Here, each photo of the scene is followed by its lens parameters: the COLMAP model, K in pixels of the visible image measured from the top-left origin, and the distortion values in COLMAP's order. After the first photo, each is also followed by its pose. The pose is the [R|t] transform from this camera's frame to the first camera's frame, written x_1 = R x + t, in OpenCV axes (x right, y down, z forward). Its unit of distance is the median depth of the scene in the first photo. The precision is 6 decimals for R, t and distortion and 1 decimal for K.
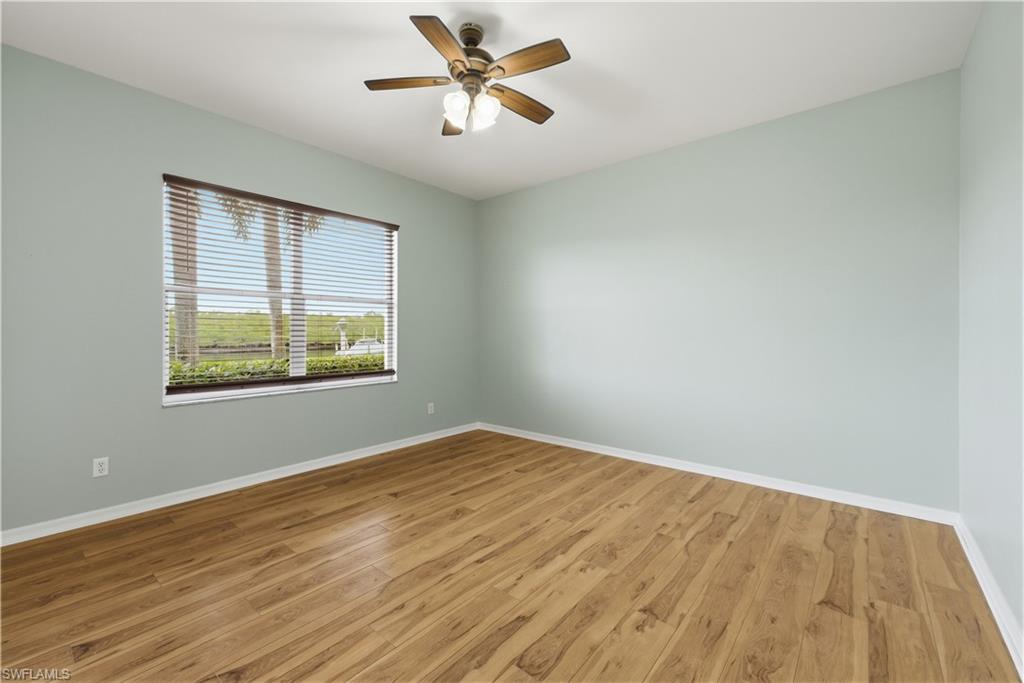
lens RADIAL K [[429.2, 0, 511.8], [0, 429.2, 331.9], [0, 0, 1]] dist [0.002248, 0.000213]
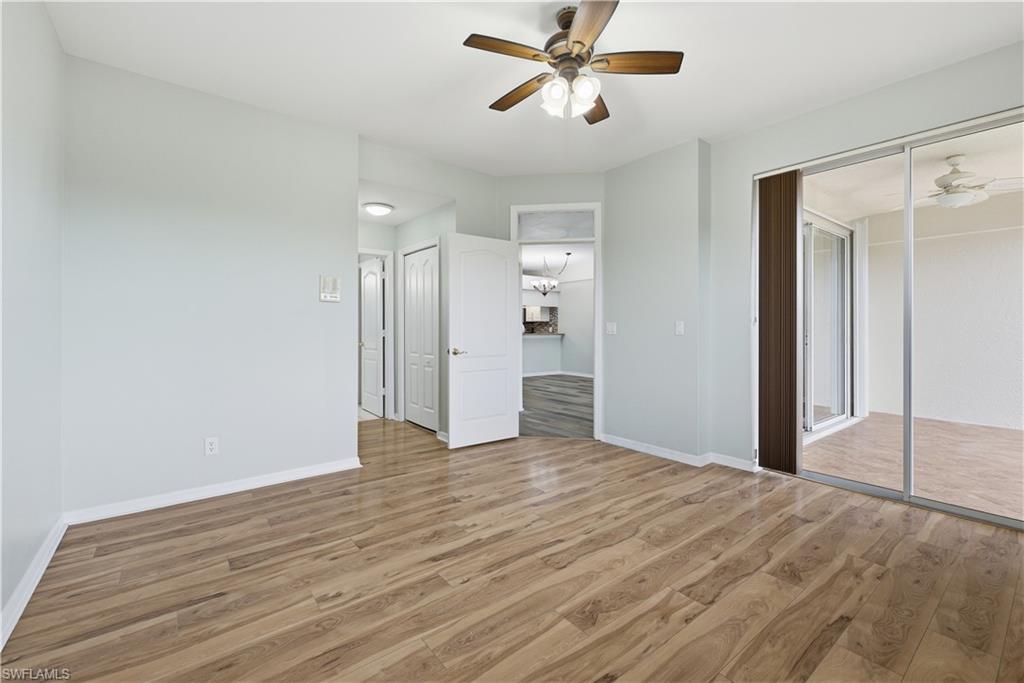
lens RADIAL K [[429.2, 0, 511.8], [0, 429.2, 331.9], [0, 0, 1]] dist [0.002248, 0.000213]
pose [[-0.977786, -0.003801, 0.209570, -0.169061], [-0.002360, 0.999972, 0.007125, 0.006116], [-0.209591, 0.006472, -0.977768, 1.948940]]
